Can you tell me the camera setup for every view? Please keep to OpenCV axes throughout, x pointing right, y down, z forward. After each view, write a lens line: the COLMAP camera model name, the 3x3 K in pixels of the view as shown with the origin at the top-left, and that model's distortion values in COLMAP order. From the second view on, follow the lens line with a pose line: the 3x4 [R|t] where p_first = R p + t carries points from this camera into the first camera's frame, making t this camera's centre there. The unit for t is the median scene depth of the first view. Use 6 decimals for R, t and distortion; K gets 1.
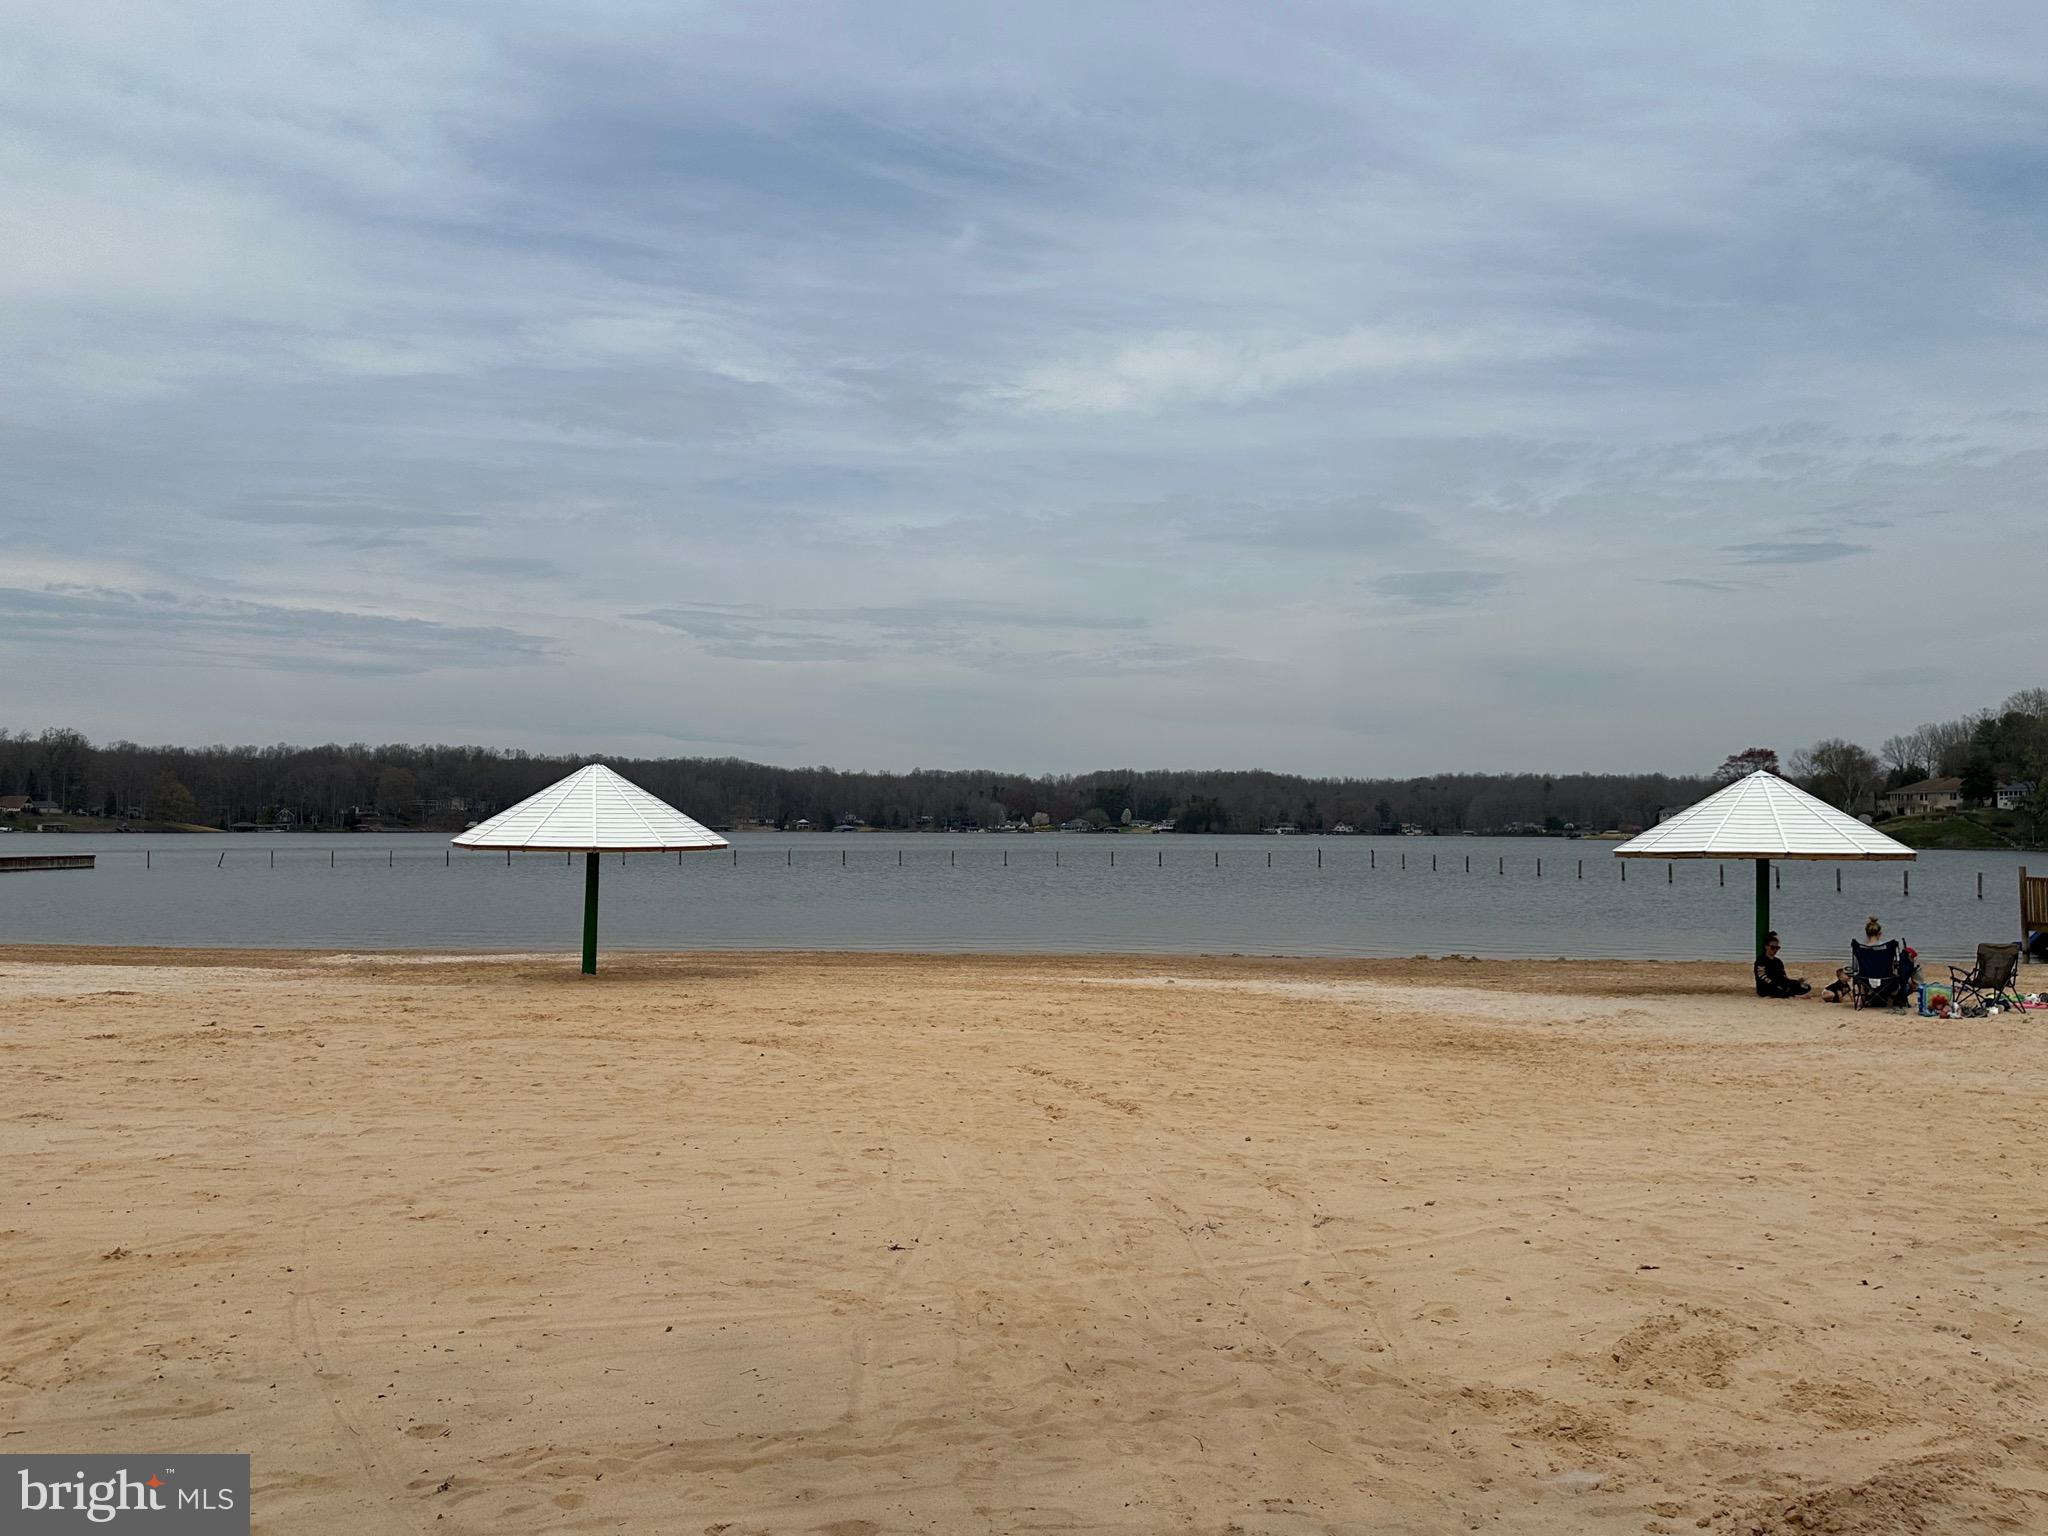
lens RADIAL K [[1614.4, 0, 1019.6], [0, 1614.4, 780.1], [0, 0, 1]] dist [0.017685, -0.018070]
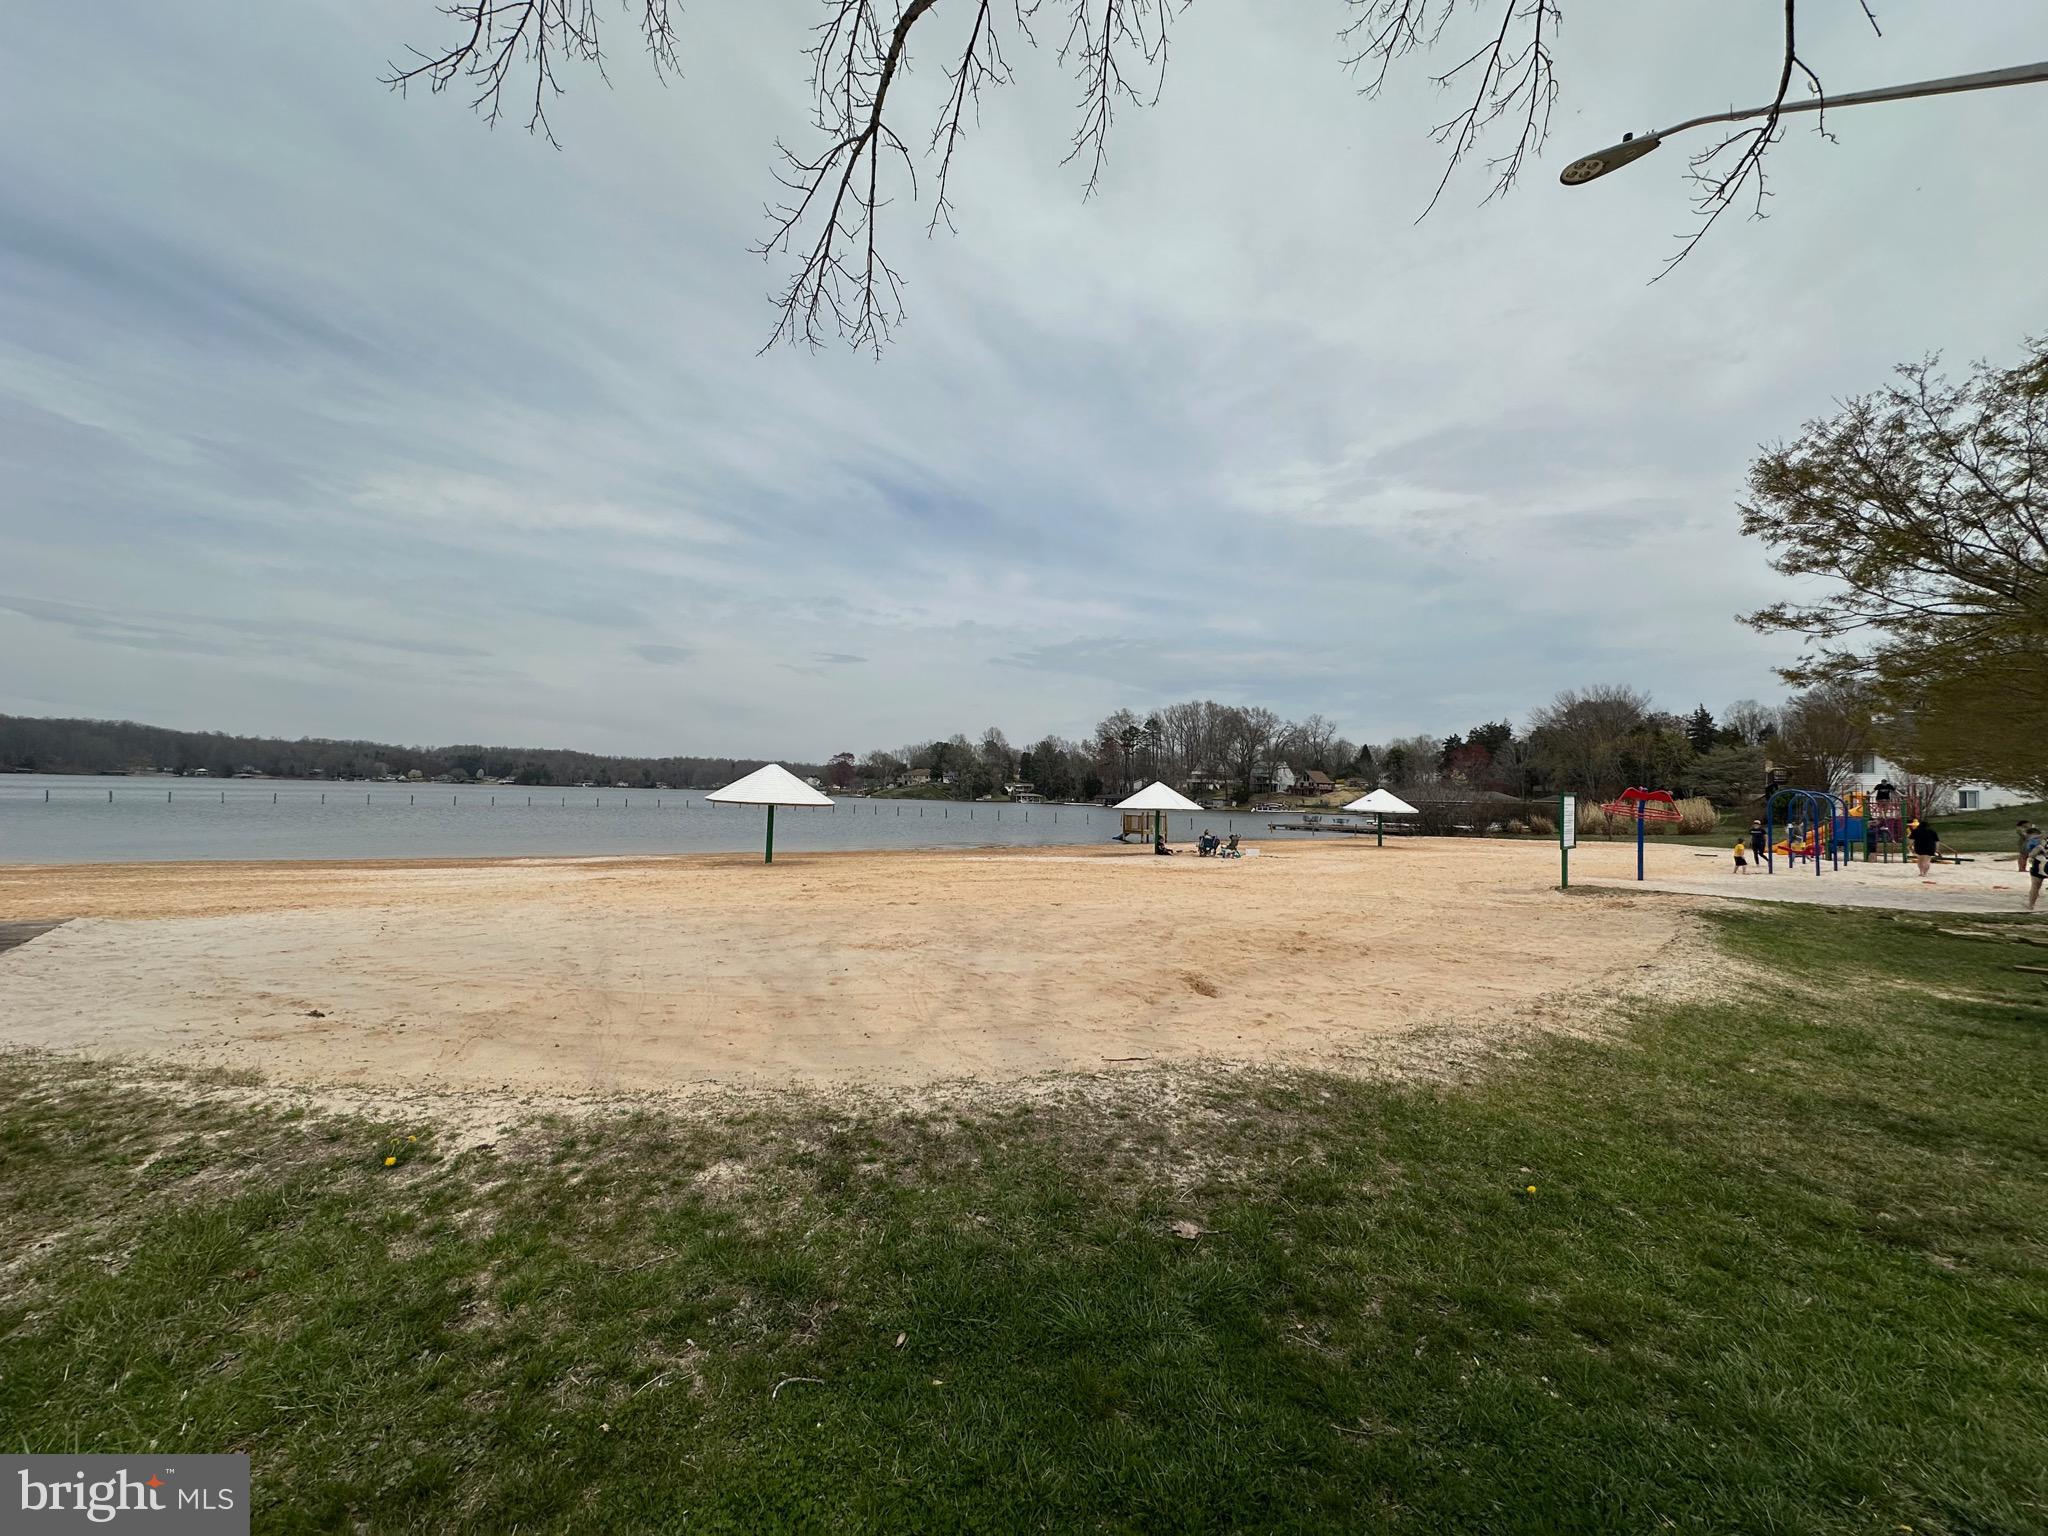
lens RADIAL K [[832.3, 0, 1018.1], [0, 832.3, 766.5], [0, 0, 1]] dist [0.001104, -0.000132]
pose [[0.769877, 0.036628, 0.637140, -0.051753], [-0.040975, 0.999129, -0.007927, -0.000795], [-0.636875, -0.020004, 0.770707, -0.004510]]
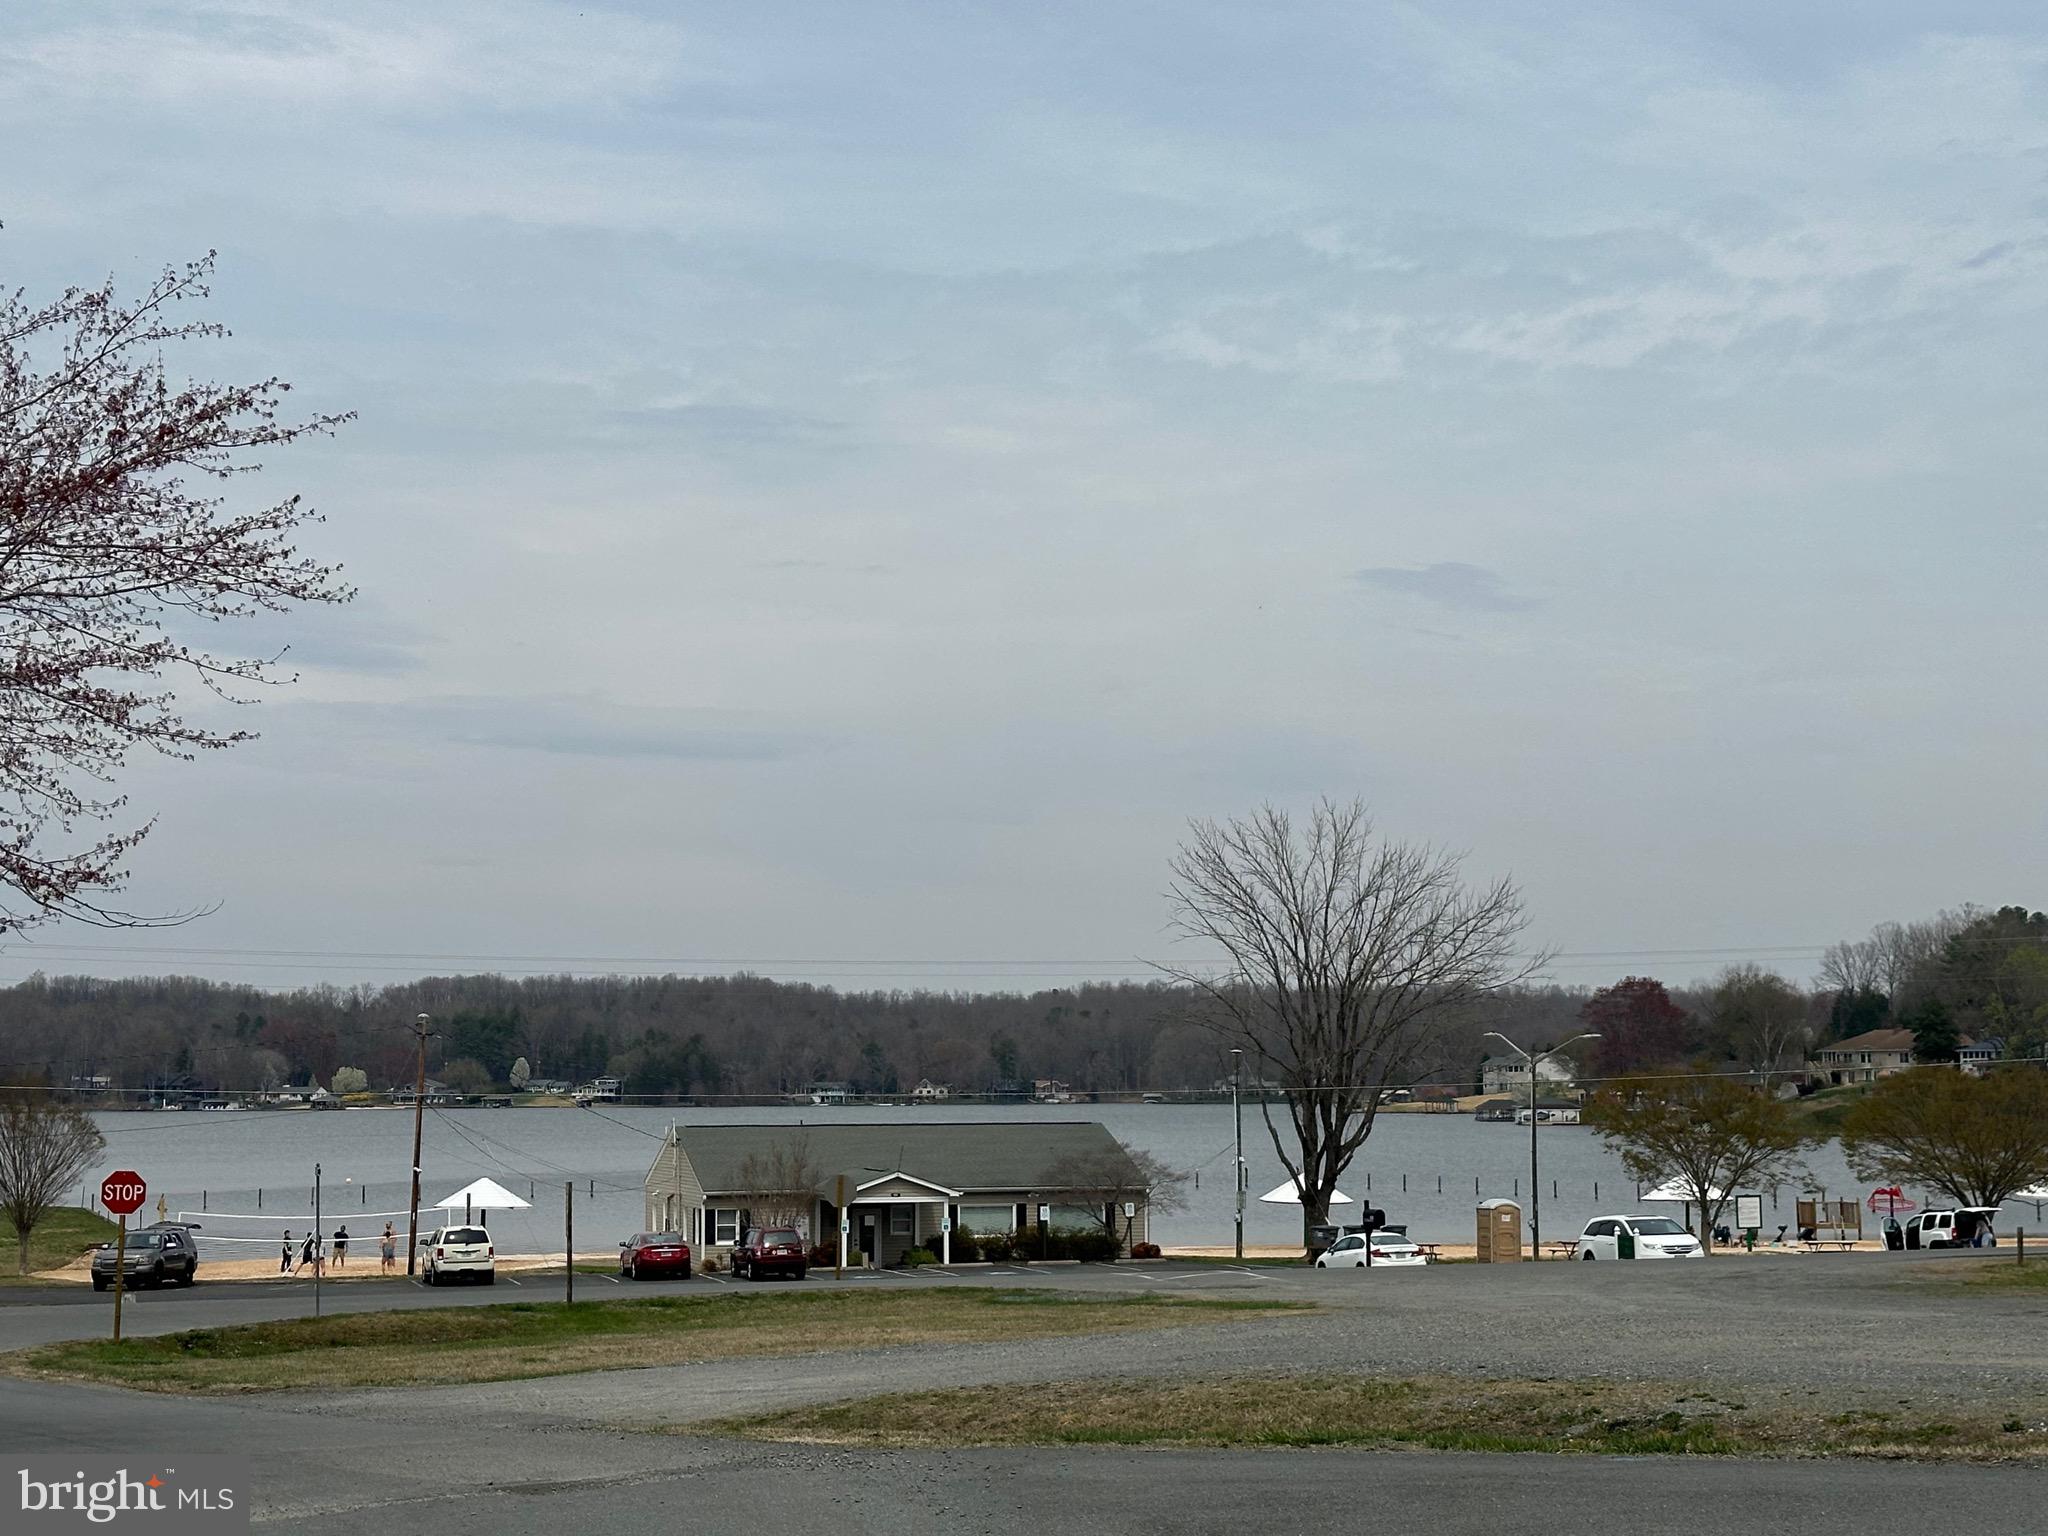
lens RADIAL K [[4708.3, 0, 1025.9], [0, 4708.3, 765.2], [0, 0, 1]] dist [0.229475, 0.000000]
pose [[0.953955, 0.007297, 0.299862, -0.228768], [-0.000354, 0.999731, -0.023203, -0.040105], [-0.299950, 0.022028, 0.953701, -0.484153]]
